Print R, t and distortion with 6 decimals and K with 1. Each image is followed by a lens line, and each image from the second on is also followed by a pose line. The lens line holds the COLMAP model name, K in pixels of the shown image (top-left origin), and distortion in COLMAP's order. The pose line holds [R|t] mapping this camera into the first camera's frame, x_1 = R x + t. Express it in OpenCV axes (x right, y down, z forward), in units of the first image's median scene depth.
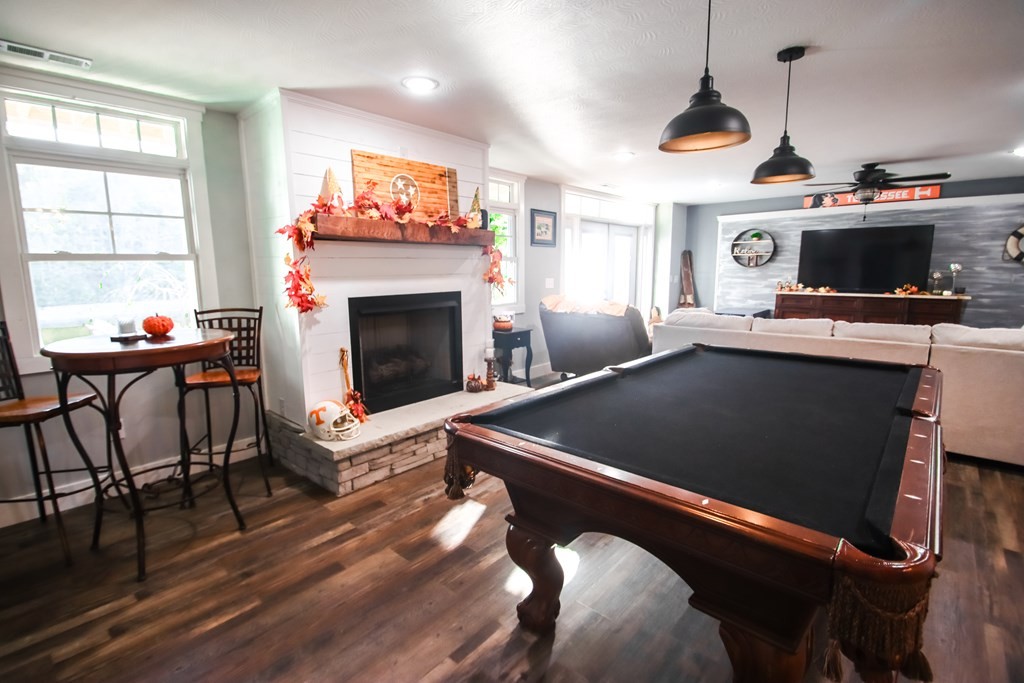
lens RADIAL K [[475.8, 0, 509.3], [0, 475.8, 345.0], [0, 0, 1]] dist [0.008370, -0.014546]
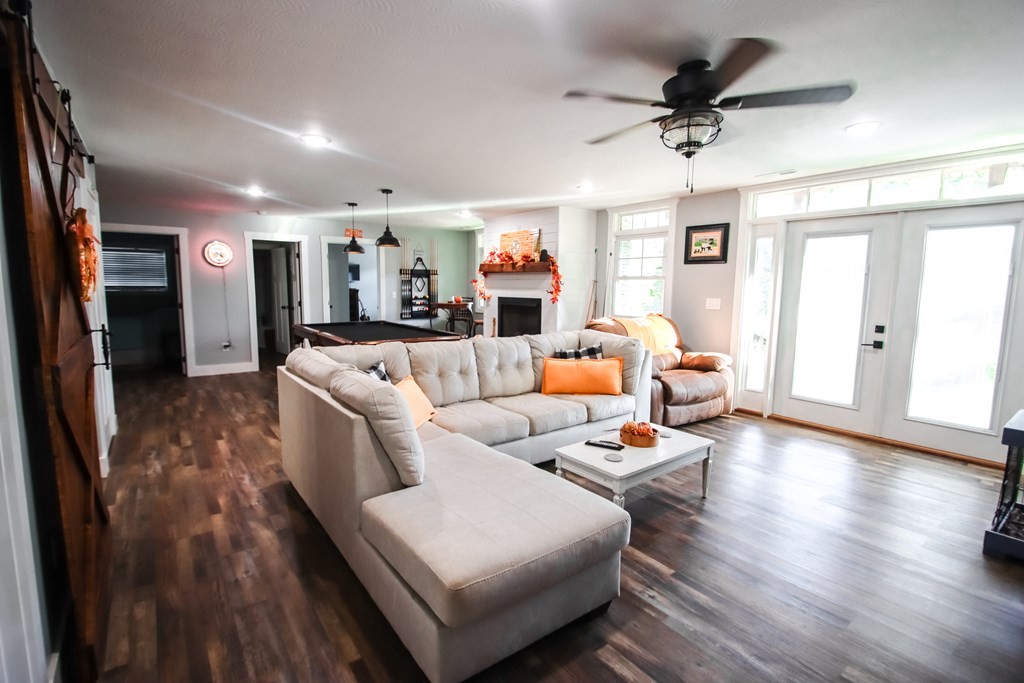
lens RADIAL K [[475.8, 0, 494.0], [0, 475.8, 342.6], [0, 0, 1]] dist [0.008370, -0.014546]
pose [[-0.212643, 0.127782, -0.968739, 1.052910], [-0.159579, 0.973560, 0.163447, -0.140732], [0.964011, 0.189346, -0.186630, 0.791693]]
